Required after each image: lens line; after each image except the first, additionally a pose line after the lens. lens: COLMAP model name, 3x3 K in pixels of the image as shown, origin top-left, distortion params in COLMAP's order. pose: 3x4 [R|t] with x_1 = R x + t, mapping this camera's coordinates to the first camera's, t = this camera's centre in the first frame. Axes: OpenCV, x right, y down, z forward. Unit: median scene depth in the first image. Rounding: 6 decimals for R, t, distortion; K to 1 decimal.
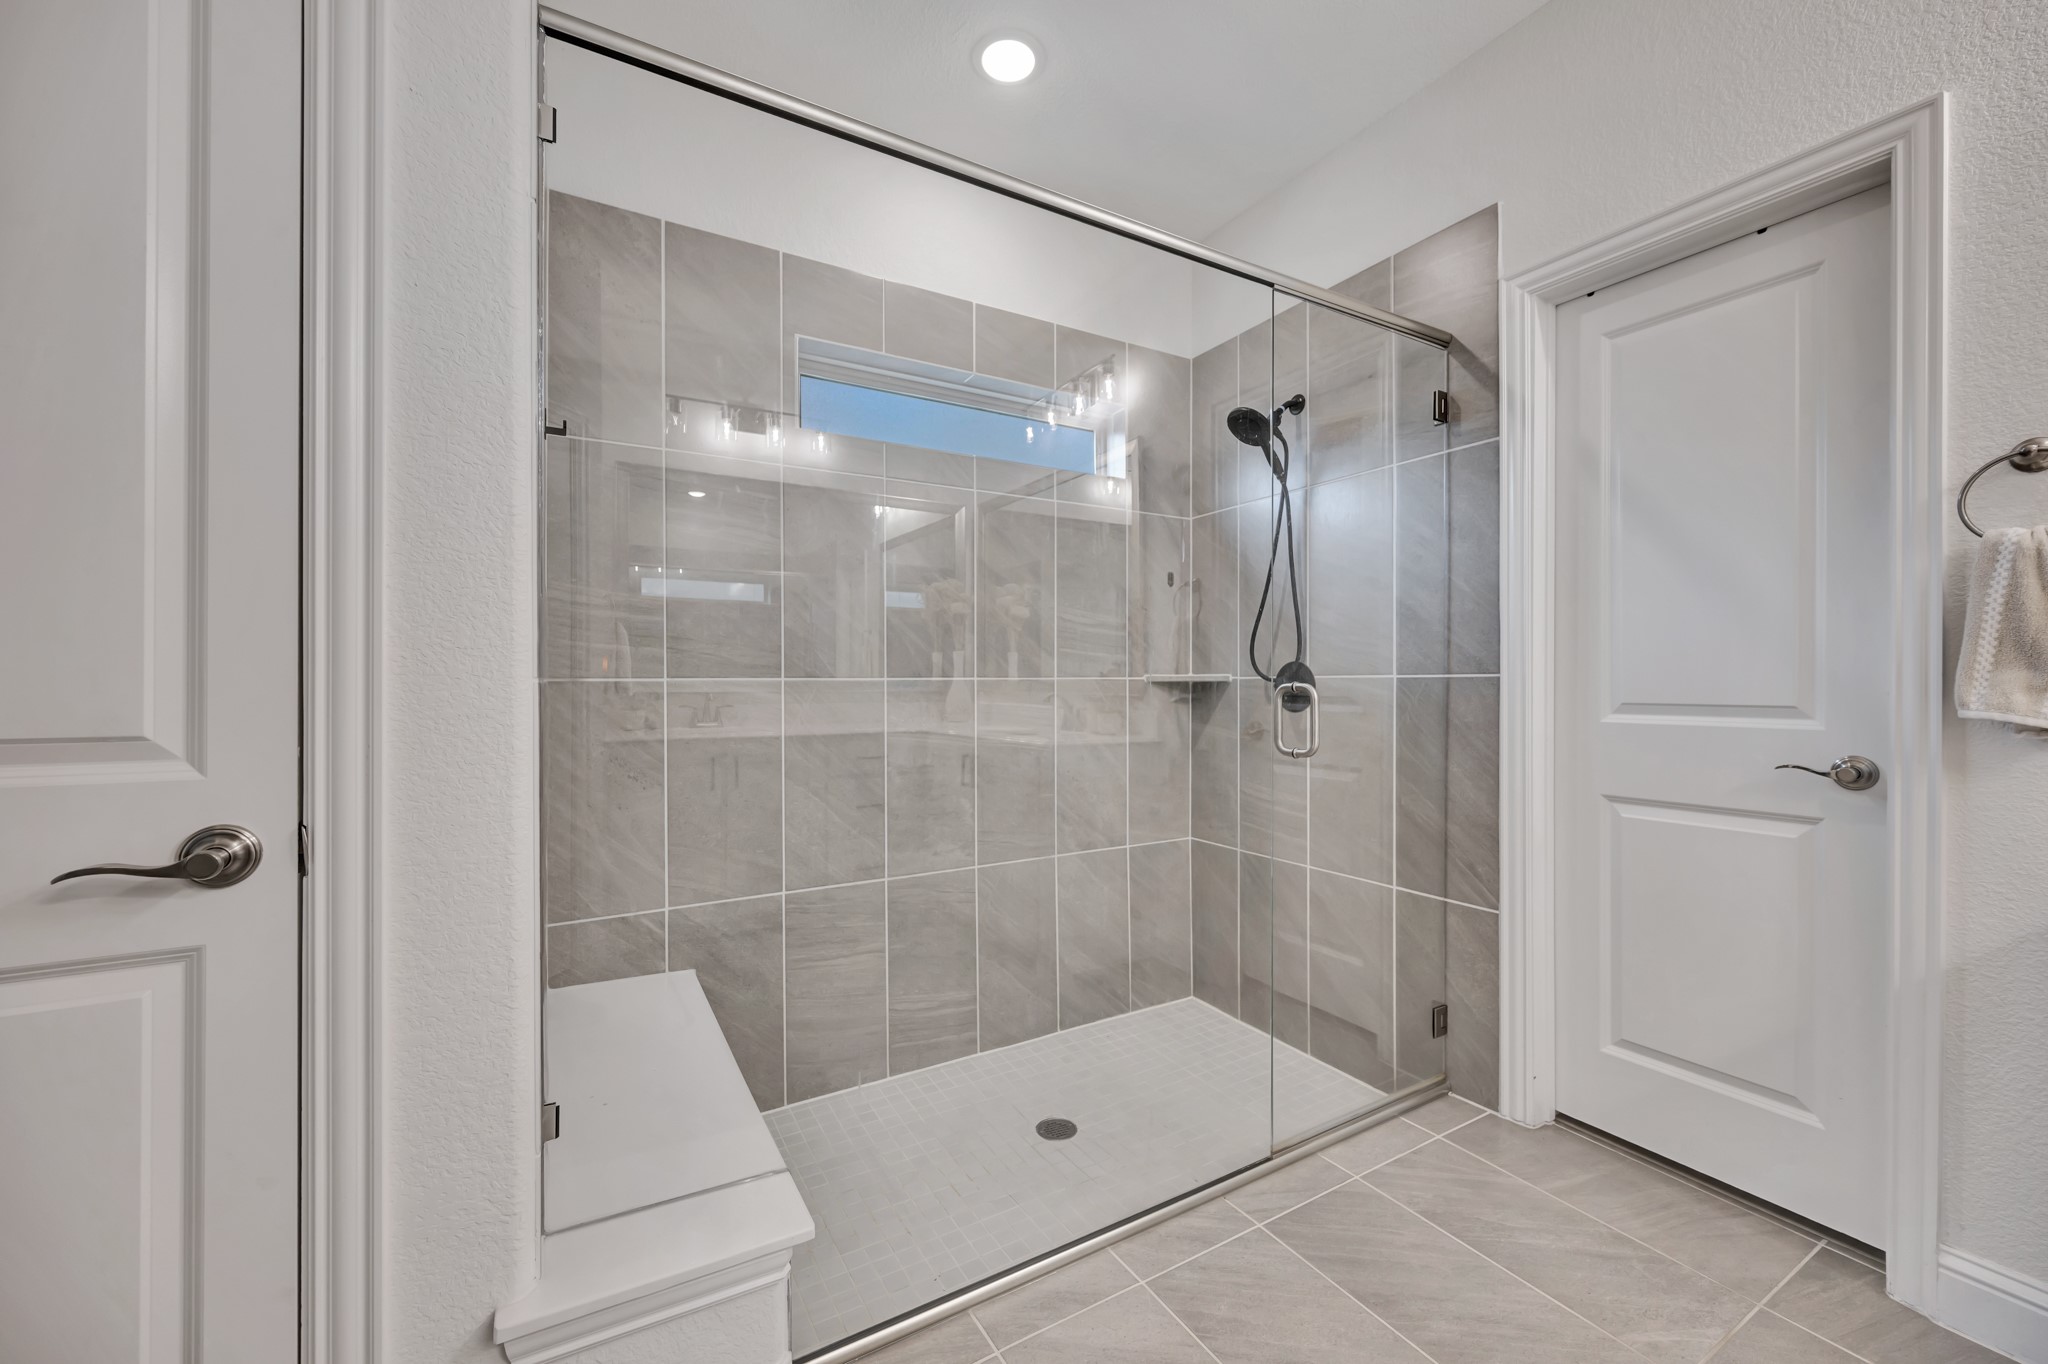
lens RADIAL K [[793.5, 0, 1022.3], [0, 793.5, 685.1], [0, 0, 1]] dist [-0.003165, 0.000030]
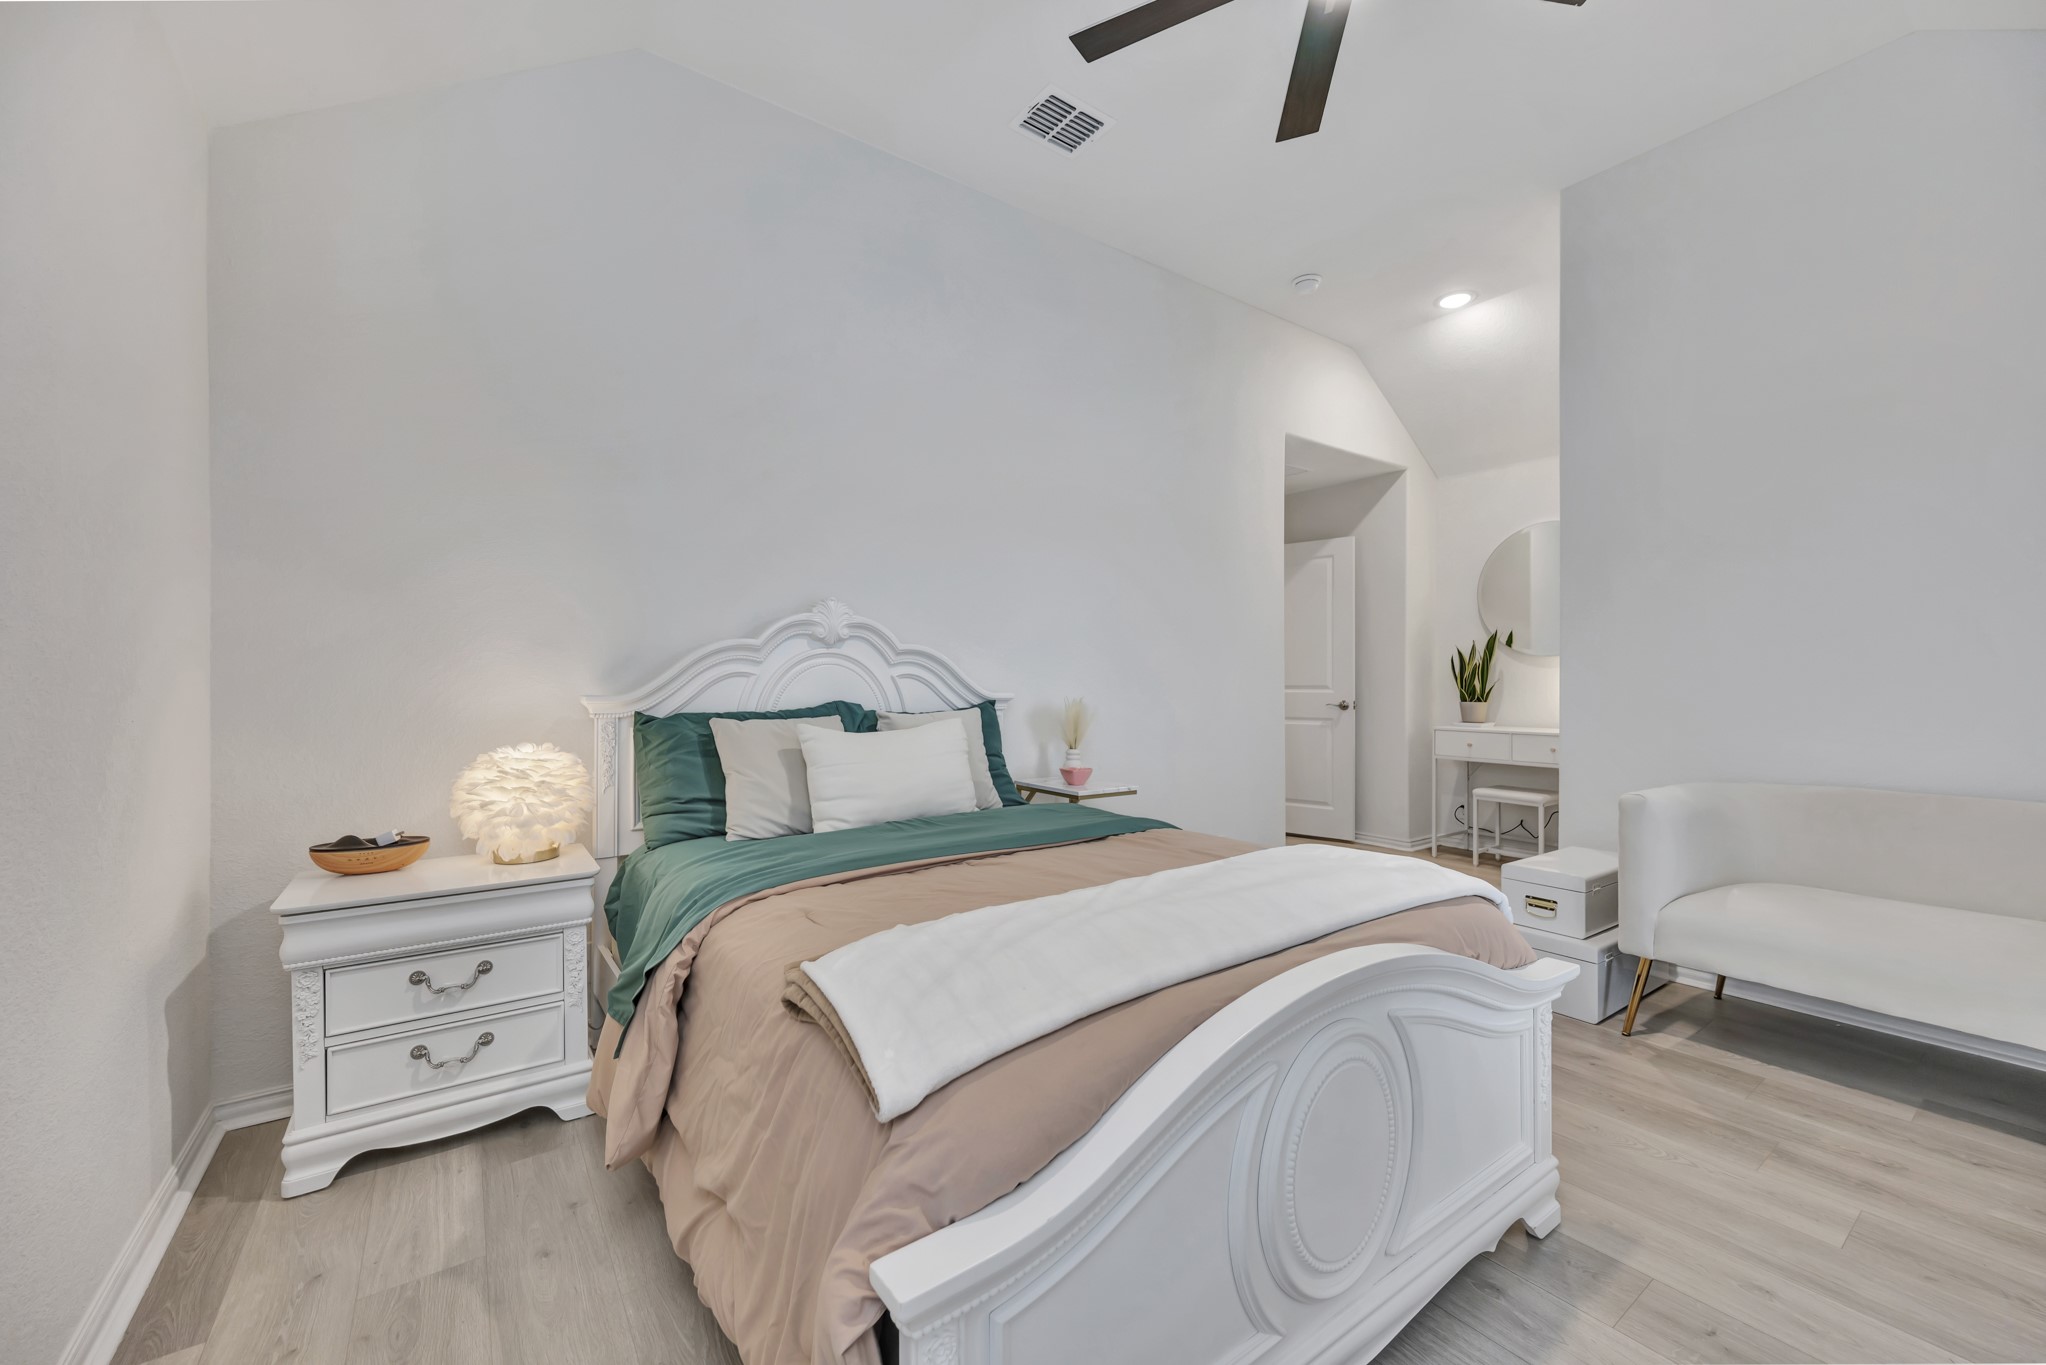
lens RADIAL K [[792.7, 0, 1021.4], [0, 792.7, 683.8], [0, 0, 1]] dist [-0.003165, 0.000030]
pose [[0.080031, 0.001464, -0.996791, 2.163475], [-0.000116, 0.999999, 0.001459, 0.003321], [0.996792, -0.000001, 0.080031, -0.916262]]
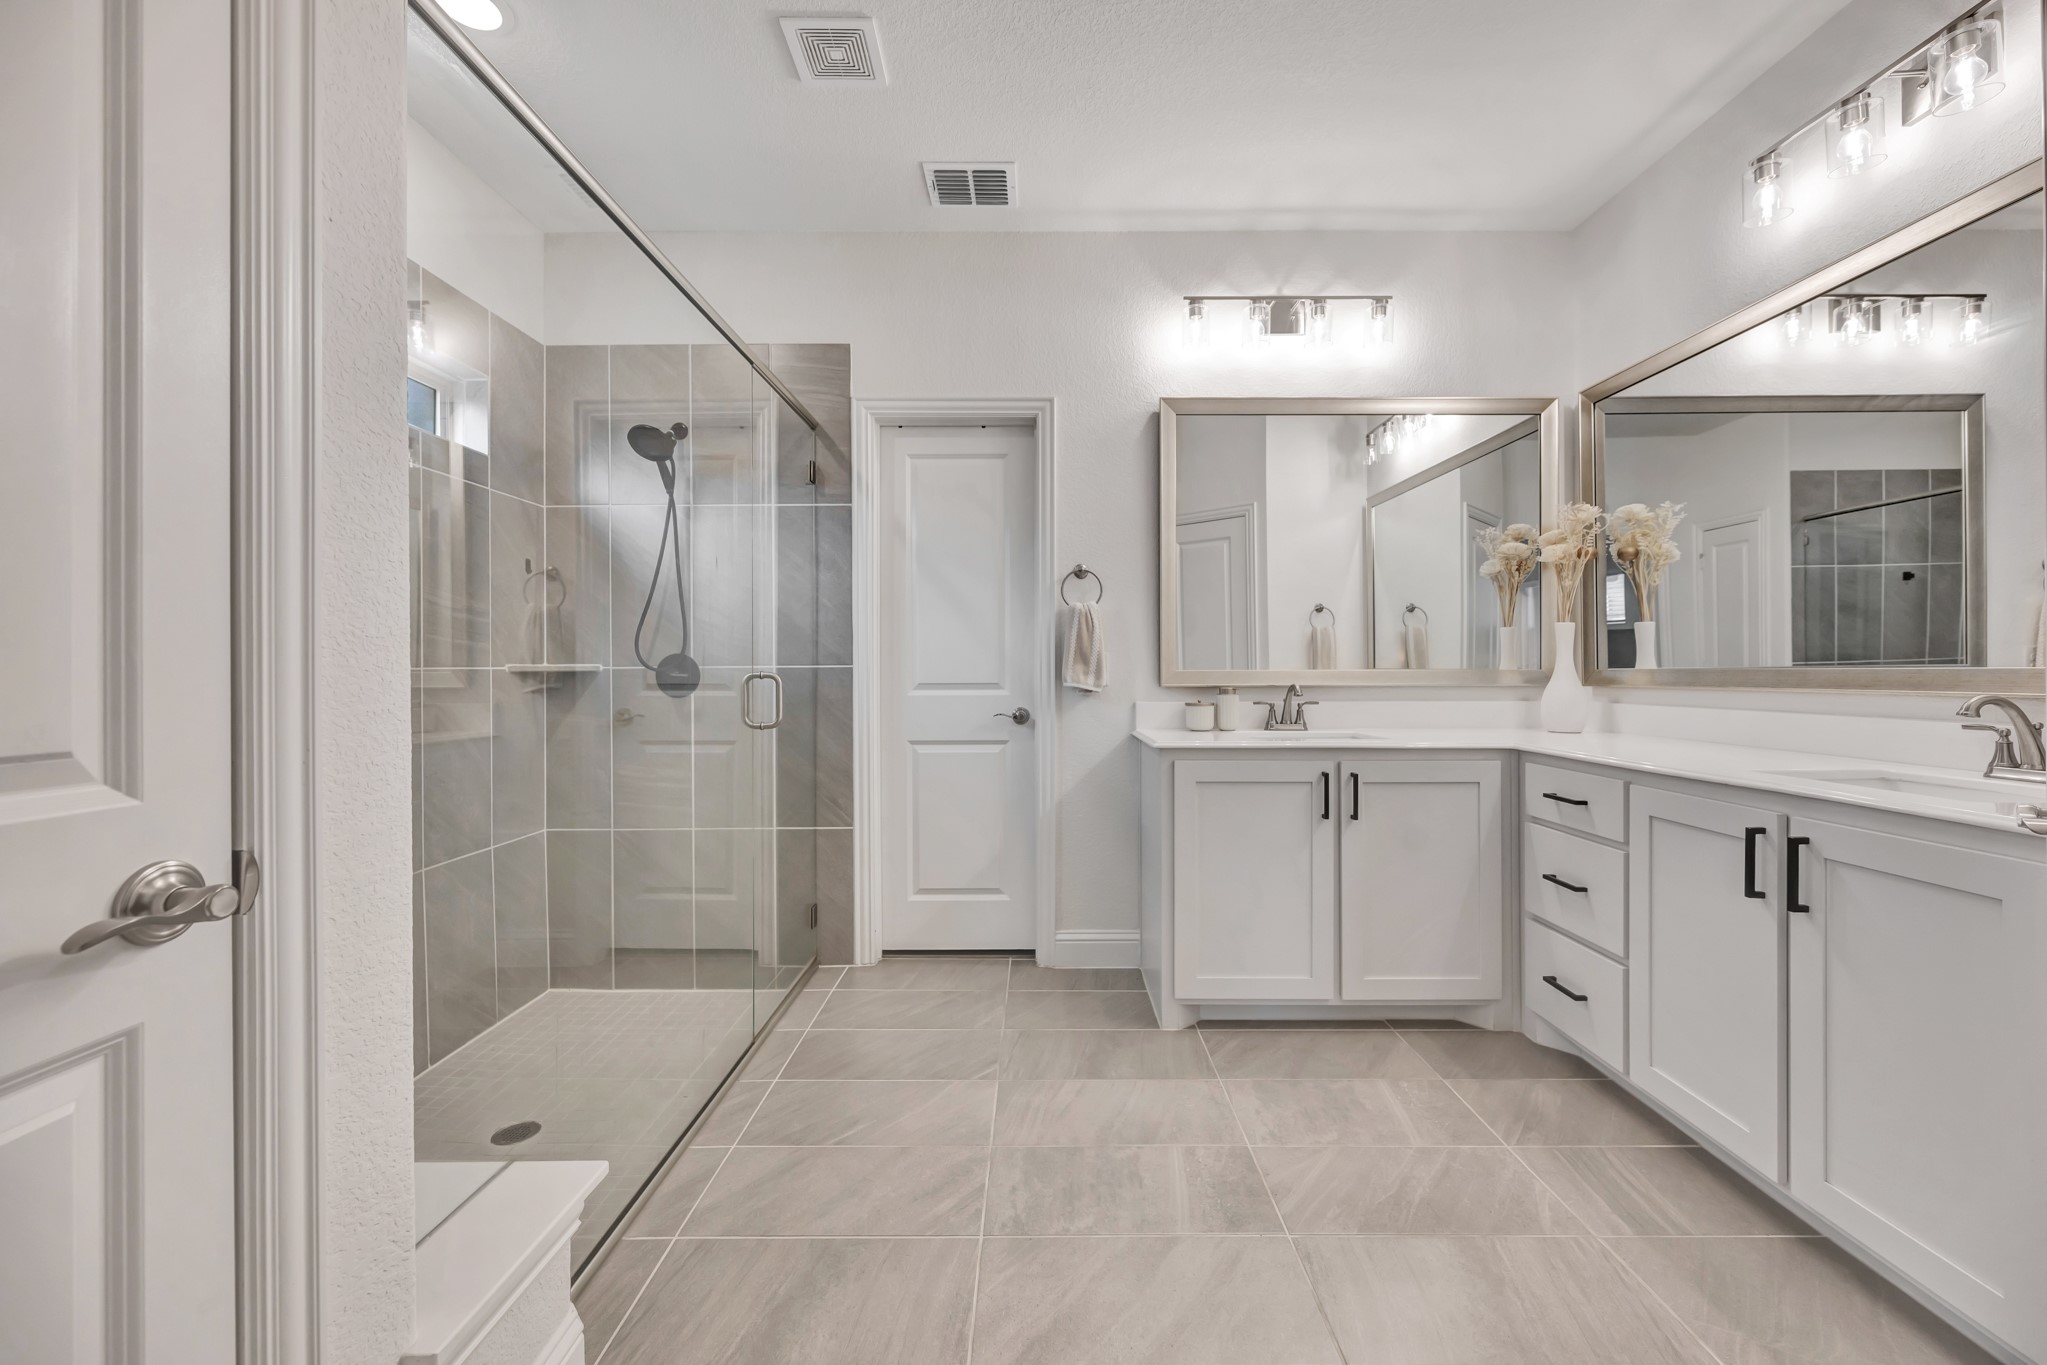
lens RADIAL K [[793.1, 0, 1035.6], [0, 793.1, 673.5], [0, 0, 1]] dist [-0.003165, 0.000030]
pose [[0.516069, -0.006427, 0.856523, -0.459389], [0.007296, 0.999969, 0.003107, -0.000894], [-0.856516, 0.004645, 0.516100, -0.046803]]
